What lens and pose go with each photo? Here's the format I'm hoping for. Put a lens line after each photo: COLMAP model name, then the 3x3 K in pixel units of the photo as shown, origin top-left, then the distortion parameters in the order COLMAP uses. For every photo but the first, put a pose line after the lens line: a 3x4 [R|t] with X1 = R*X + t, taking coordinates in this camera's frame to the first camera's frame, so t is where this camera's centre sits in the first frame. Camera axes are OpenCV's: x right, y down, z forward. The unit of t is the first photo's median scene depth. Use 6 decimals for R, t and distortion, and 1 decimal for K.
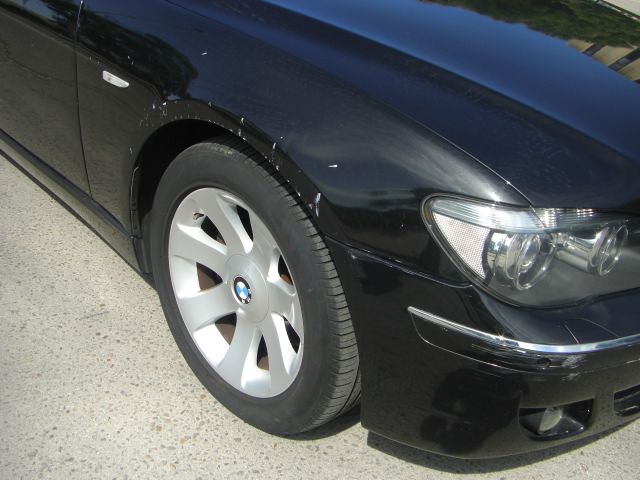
lens RADIAL K [[713.9, 0, 313.1], [0, 713.9, 245.6], [0, 0, 1]] dist [-0.140684, 0.000000]
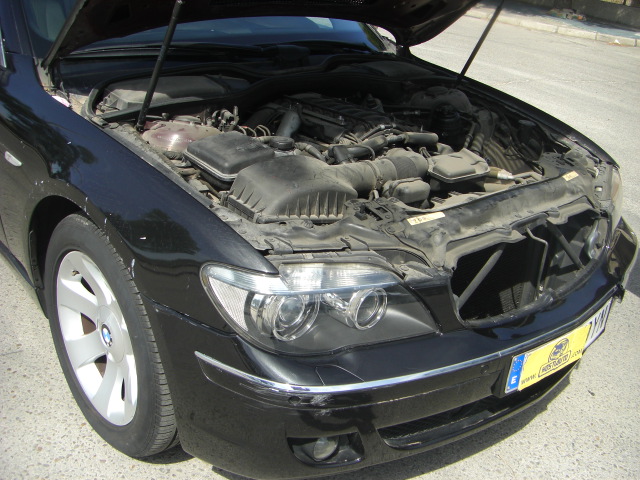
lens RADIAL K [[713.9, 0, 323.1], [0, 713.9, 239.0], [0, 0, 1]] dist [-0.140684, 0.000000]
pose [[0.999753, 0.010907, -0.019384, 0.283320], [-0.012261, 0.997388, -0.071182, -0.019088], [0.018557, 0.071402, 0.997275, -0.184750]]
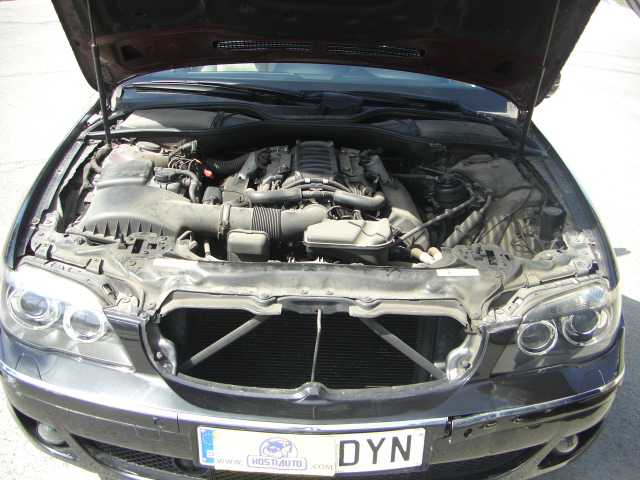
lens RADIAL K [[713.9, 0, 321.2], [0, 713.9, 237.5], [0, 0, 1]] dist [-0.140684, 0.000000]
pose [[0.737431, 0.212534, -0.641113, 1.212432], [-0.297581, 0.954345, -0.025915, -0.192797], [0.606335, 0.209893, 0.767009, 0.158234]]
